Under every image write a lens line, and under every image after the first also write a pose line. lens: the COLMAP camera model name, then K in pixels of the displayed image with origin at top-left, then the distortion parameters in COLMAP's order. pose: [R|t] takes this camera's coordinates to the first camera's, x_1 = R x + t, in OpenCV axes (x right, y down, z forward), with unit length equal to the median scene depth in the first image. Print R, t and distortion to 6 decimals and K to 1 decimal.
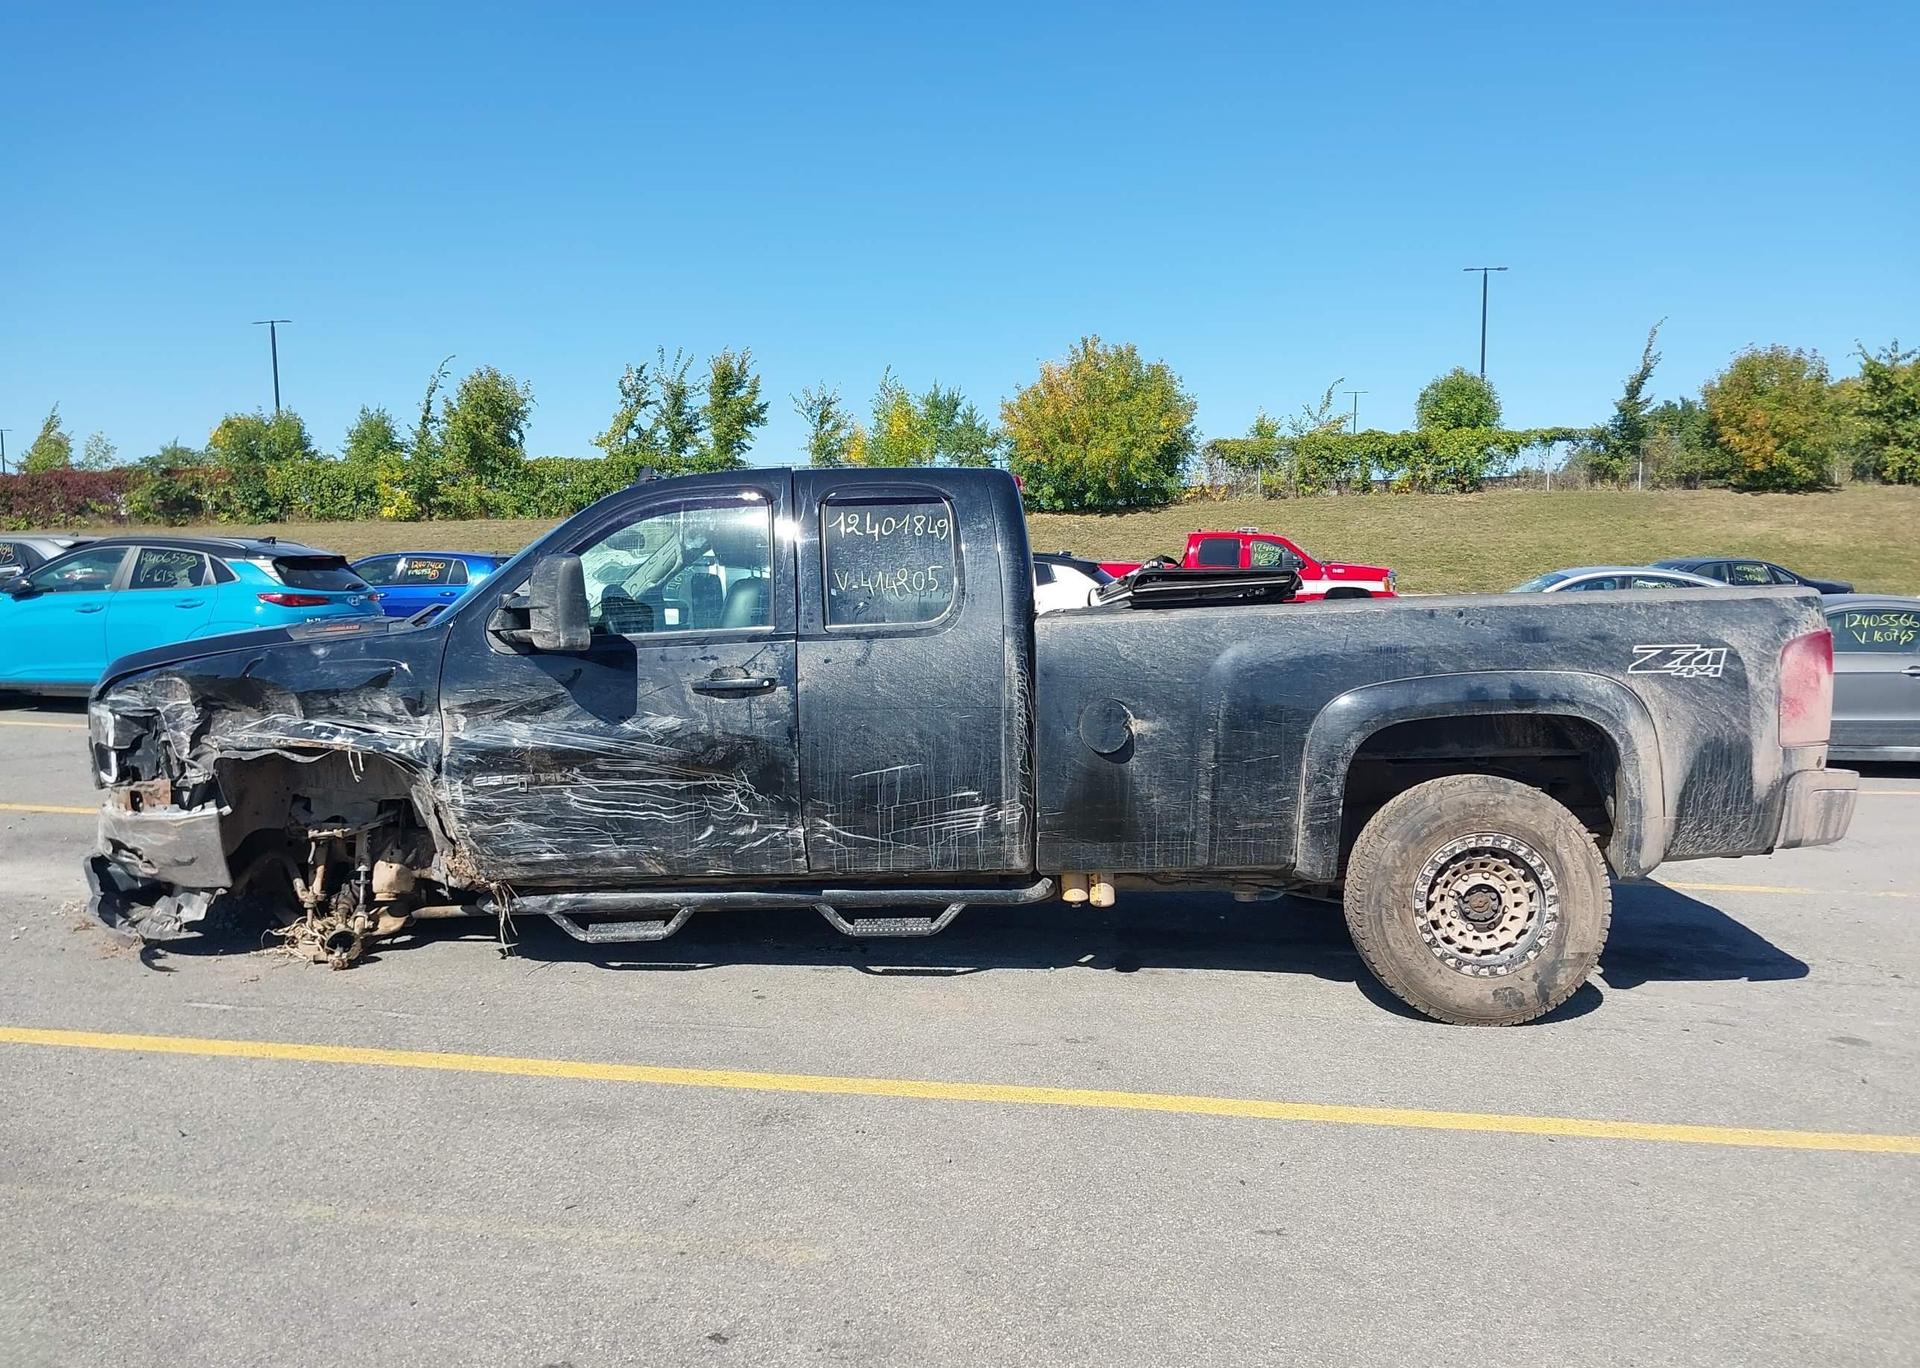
lens RADIAL K [[1483.3, 0, 985.2], [0, 1483.3, 704.0], [0, 0, 1]] dist [0.160917, -0.345325]
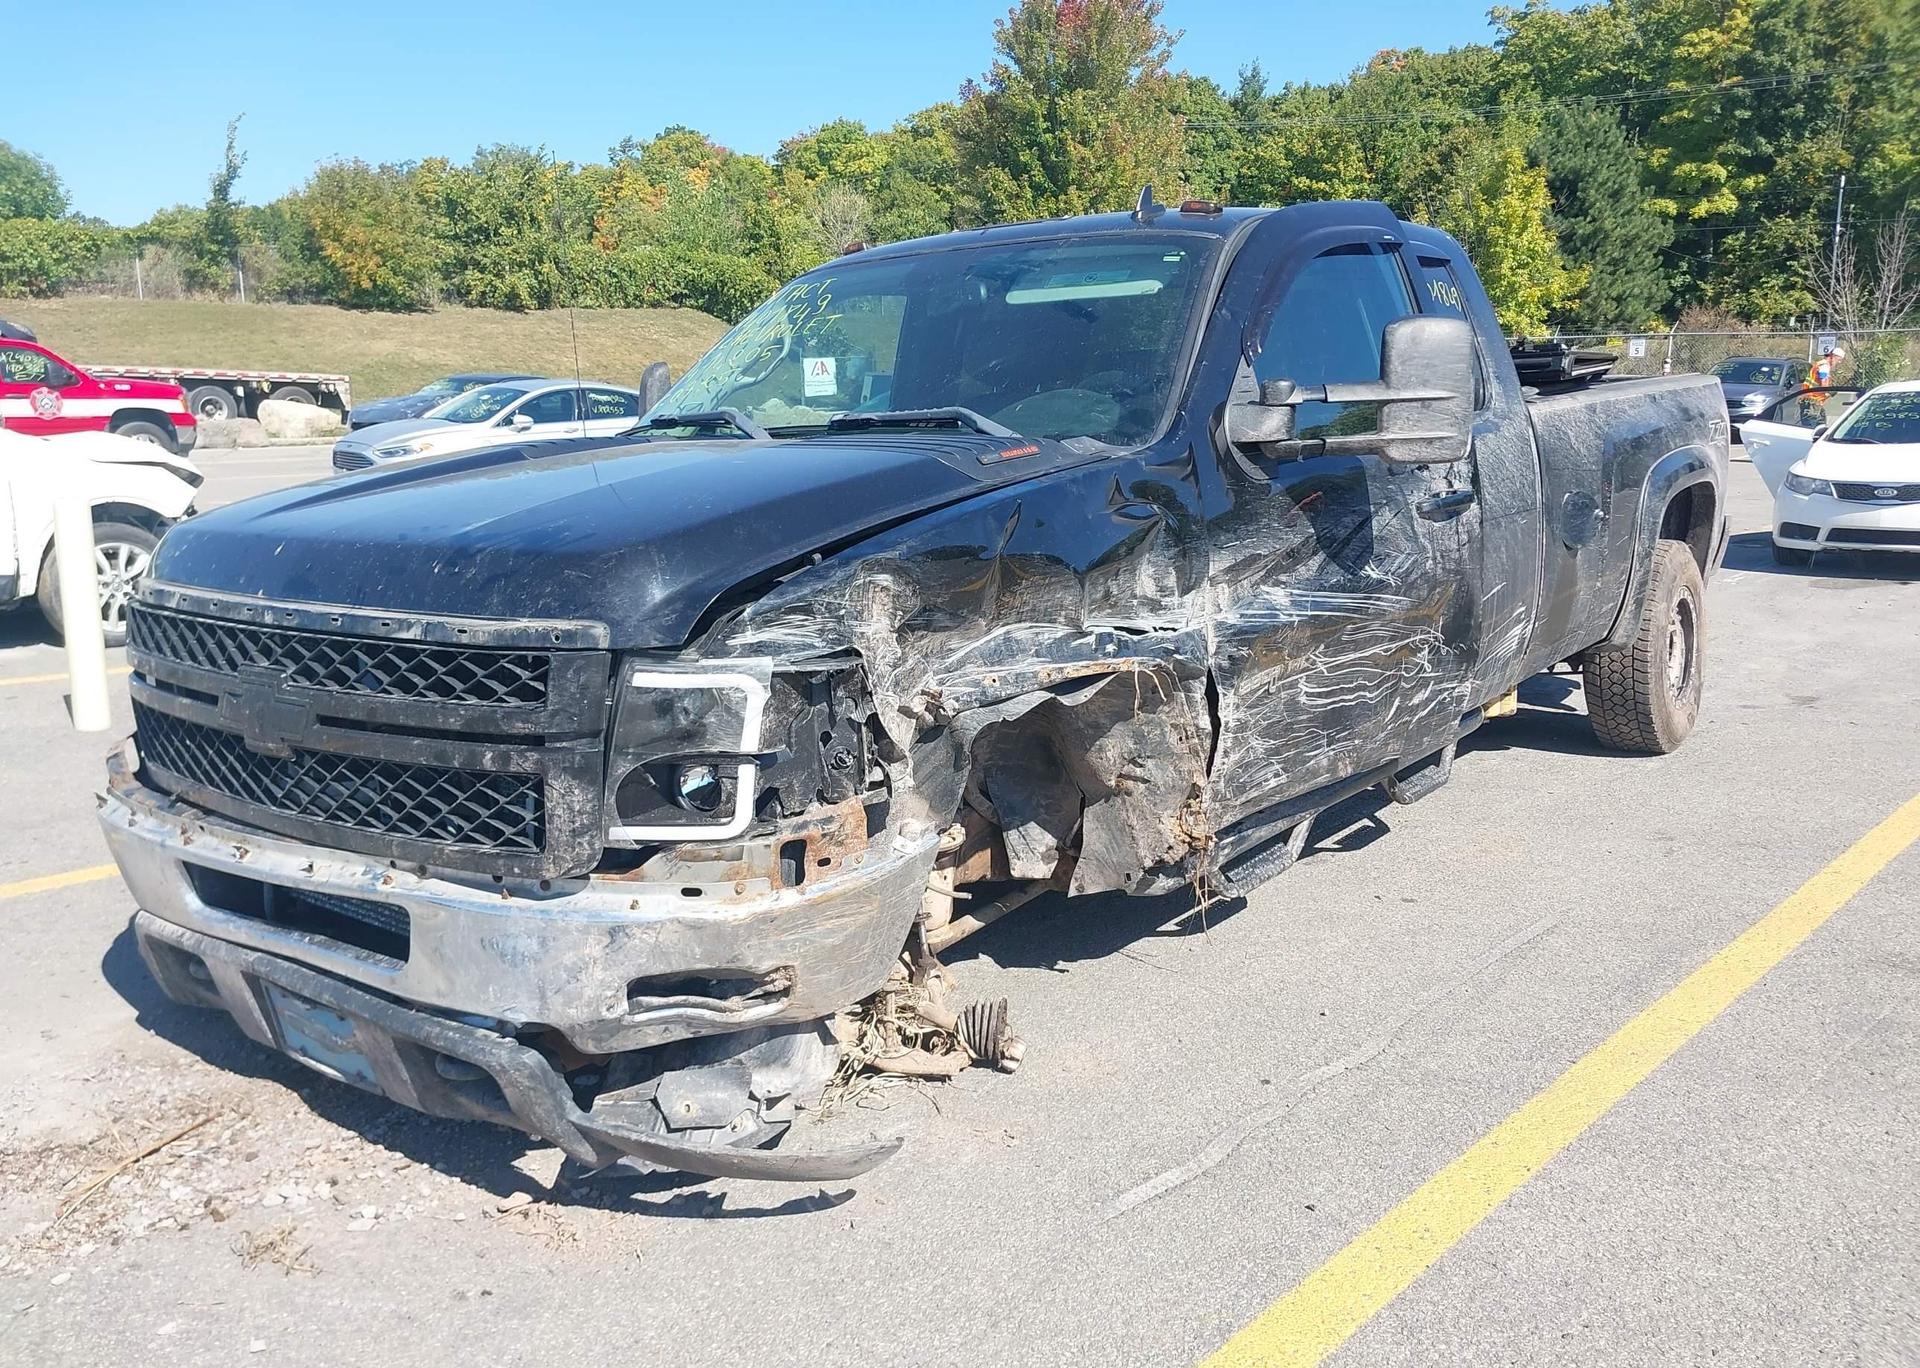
lens RADIAL K [[1519.5, 0, 980.7], [0, 1519.5, 707.1], [0, 0, 1]] dist [0.011422, -0.007824]
pose [[0.594315, -0.170748, 0.785897, -0.891256], [0.079626, 0.984893, 0.153768, -0.045955], [-0.800280, -0.028809, 0.598933, 0.705386]]
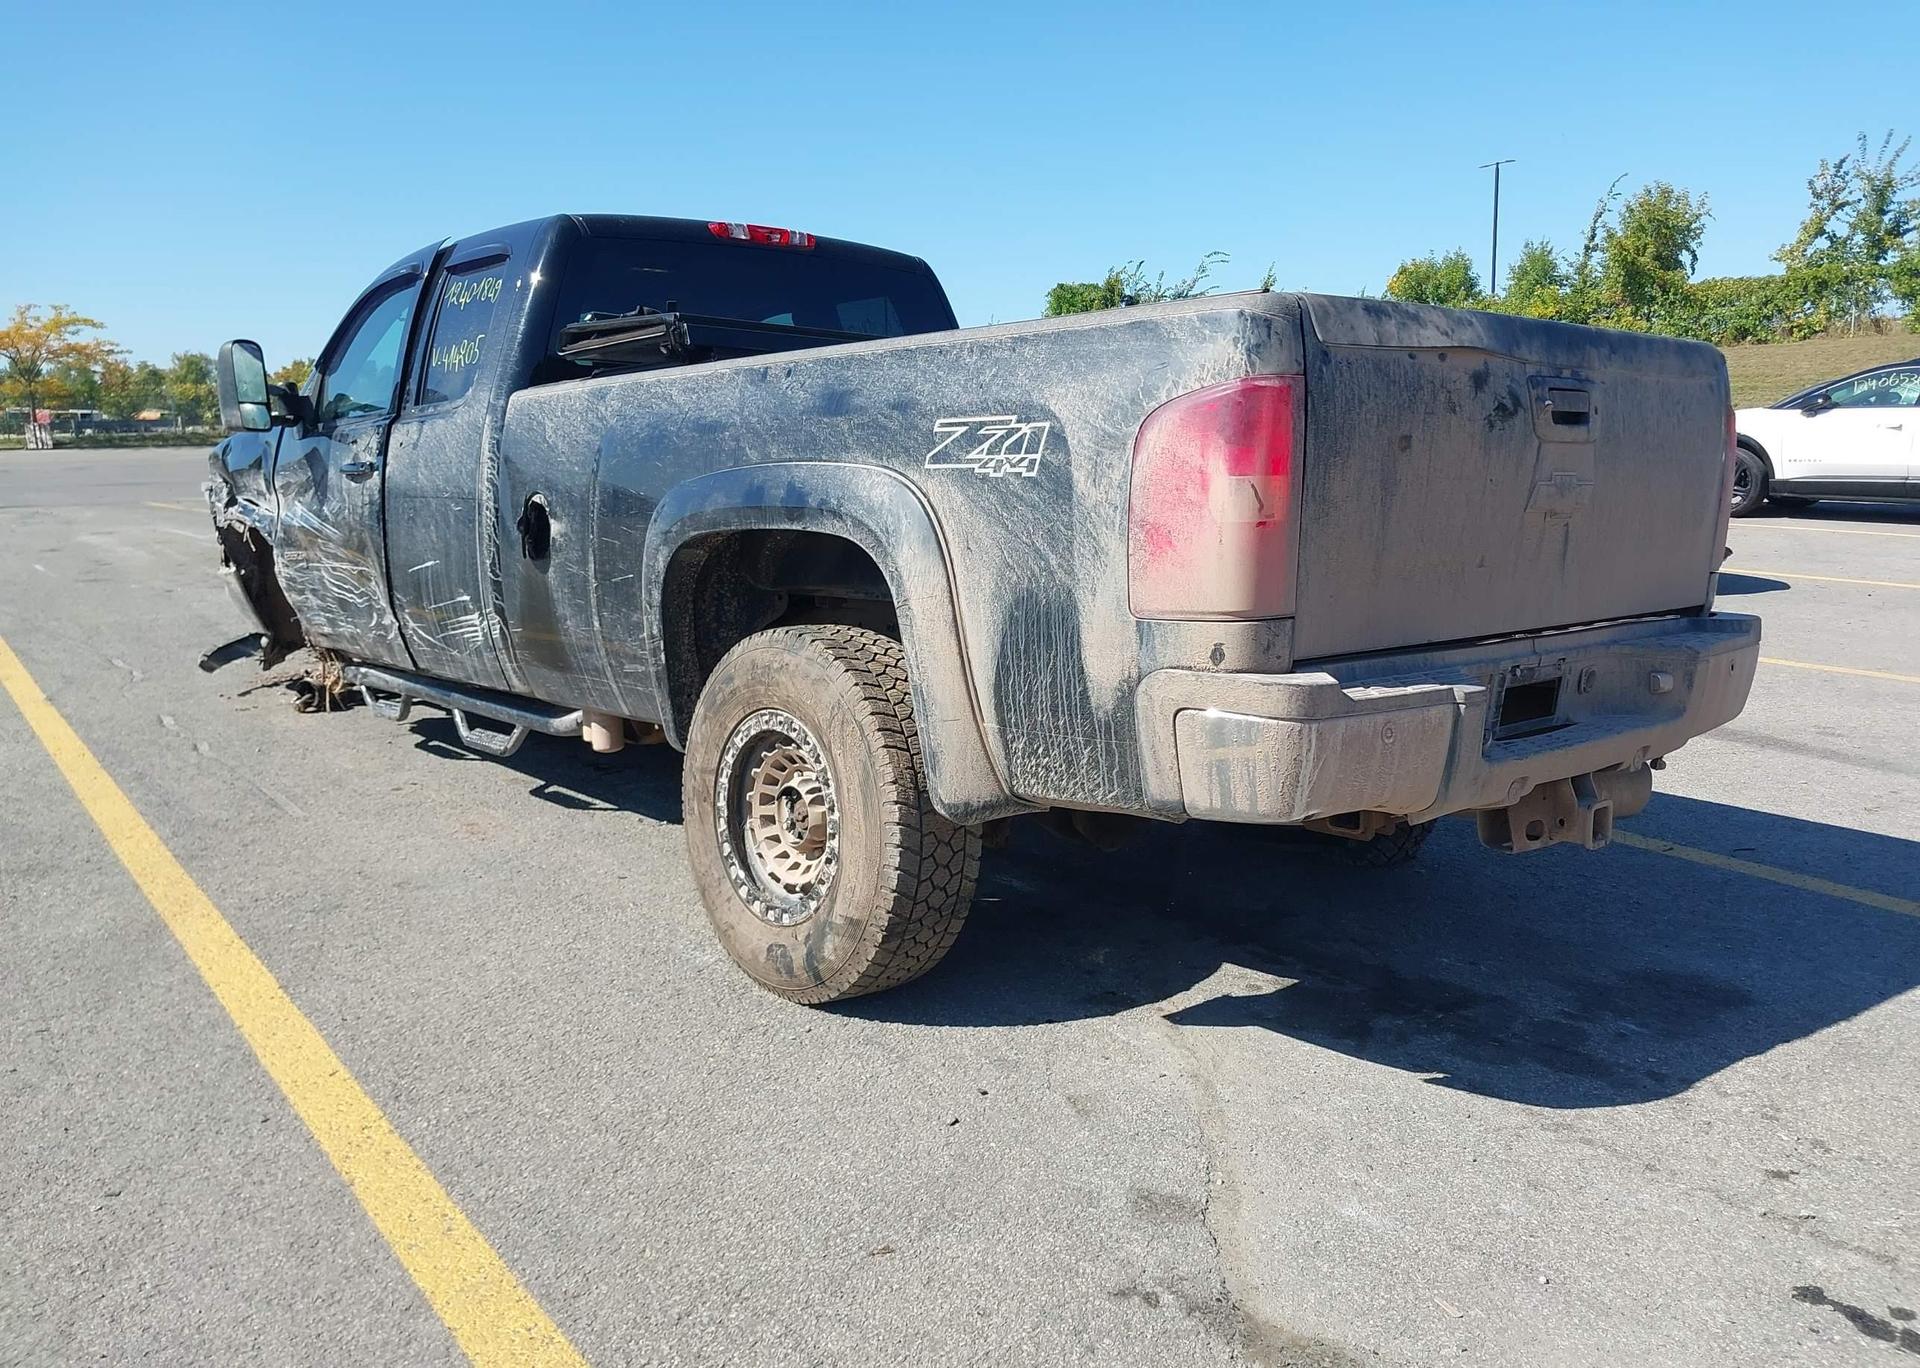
lens RADIAL K [[1483.4, 0, 984.7], [0, 1483.4, 718.2], [0, 0, 1]] dist [0.065094, -0.087380]
pose [[0.704988, 0.128904, -0.697406, 0.808086], [-0.050592, 0.989979, 0.131840, -0.001487], [0.707413, -0.057663, 0.704445, 0.575750]]
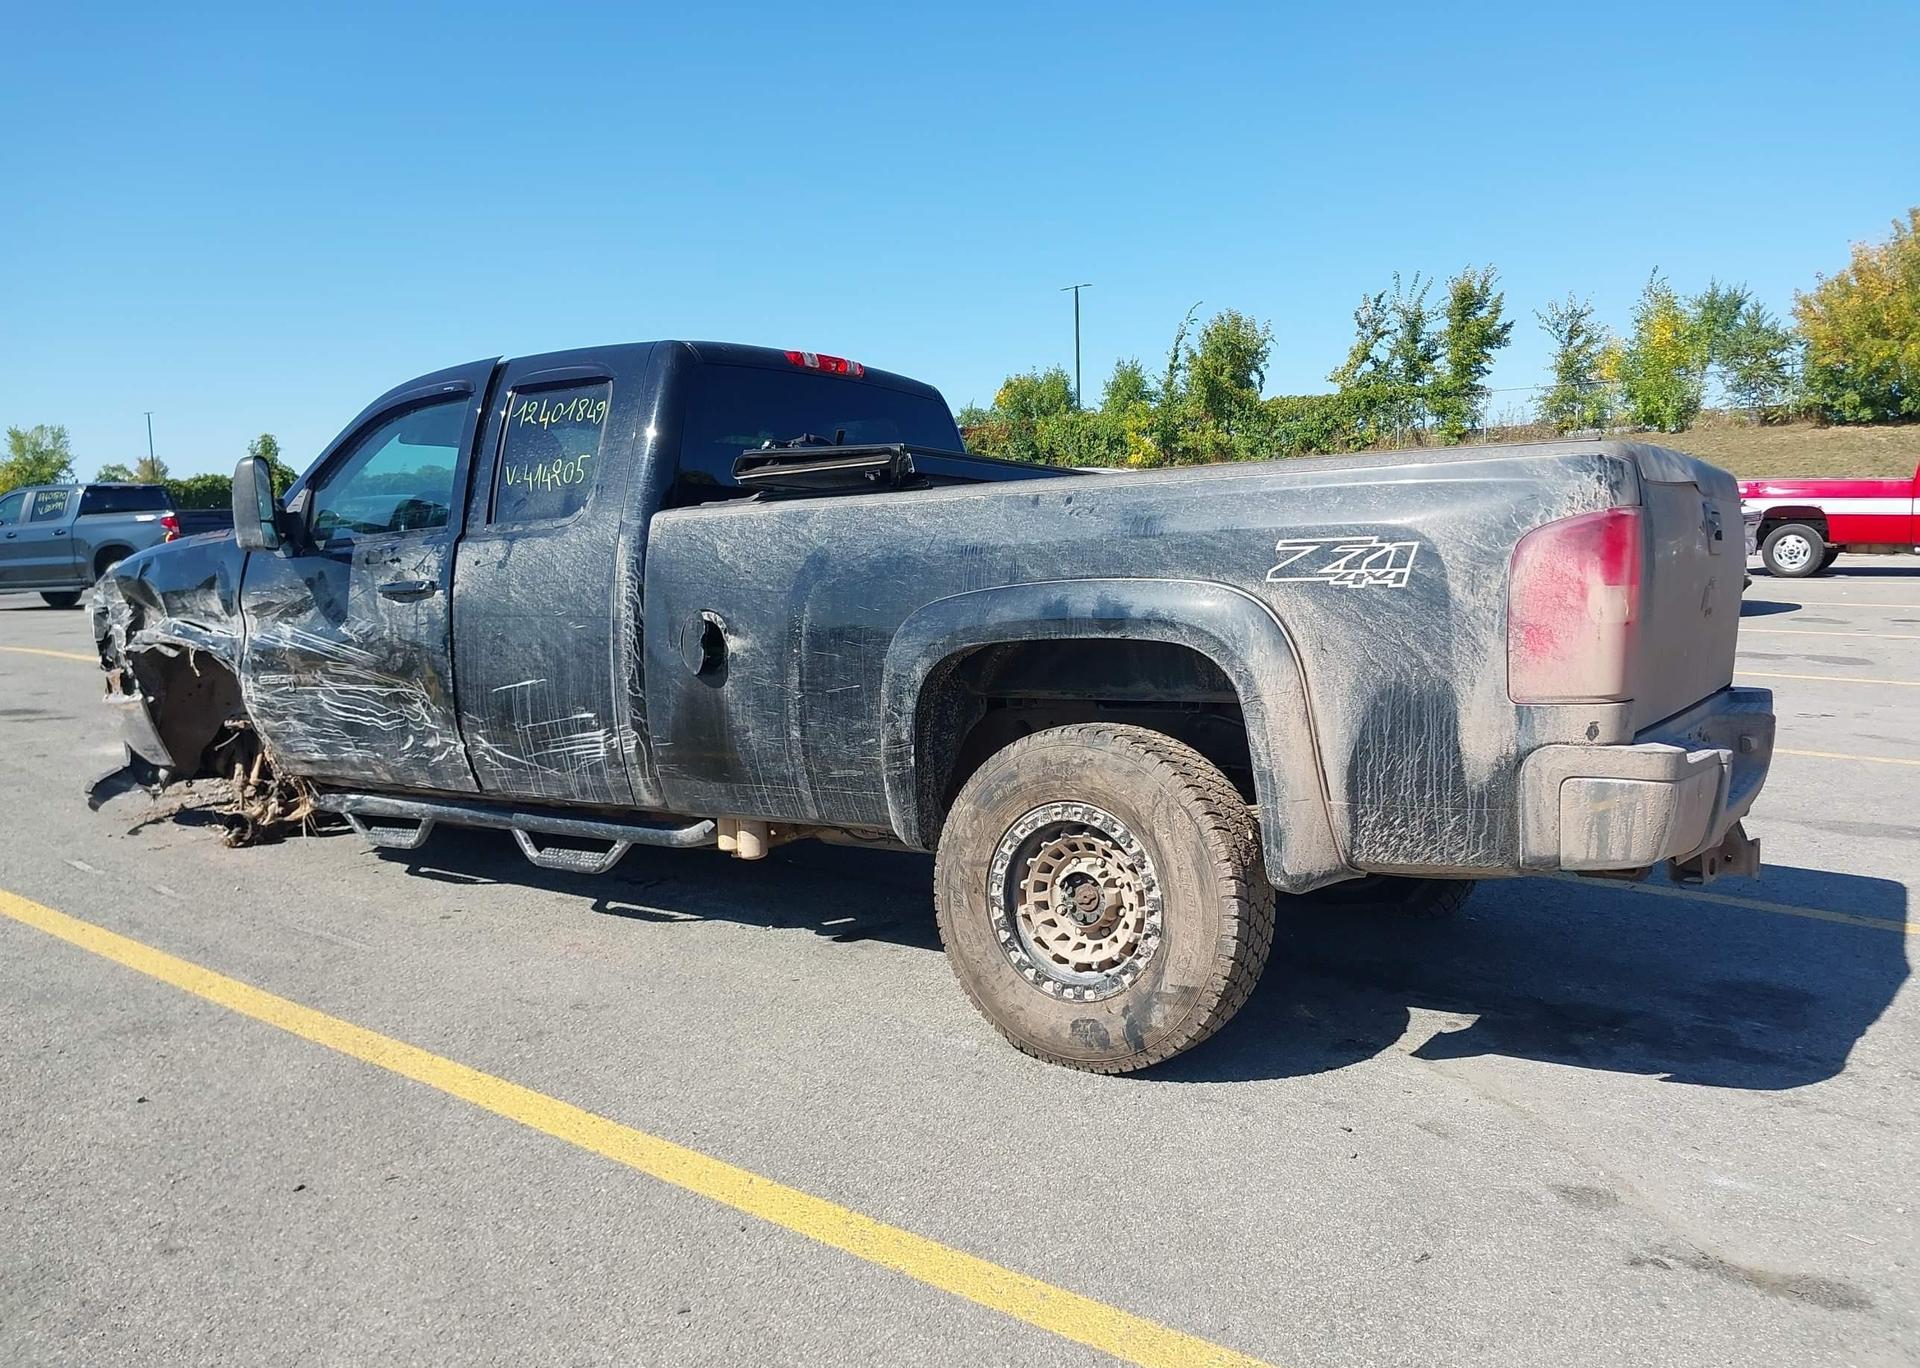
lens RADIAL K [[1483.4, 0, 984.7], [0, 1483.4, 718.2], [0, 0, 1]] dist [0.065094, -0.087380]
pose [[0.865325, 0.051711, -0.498536, 0.613616], [-0.027166, 0.998040, 0.056369, 0.006016], [0.500474, -0.035234, 0.865034, 0.348502]]
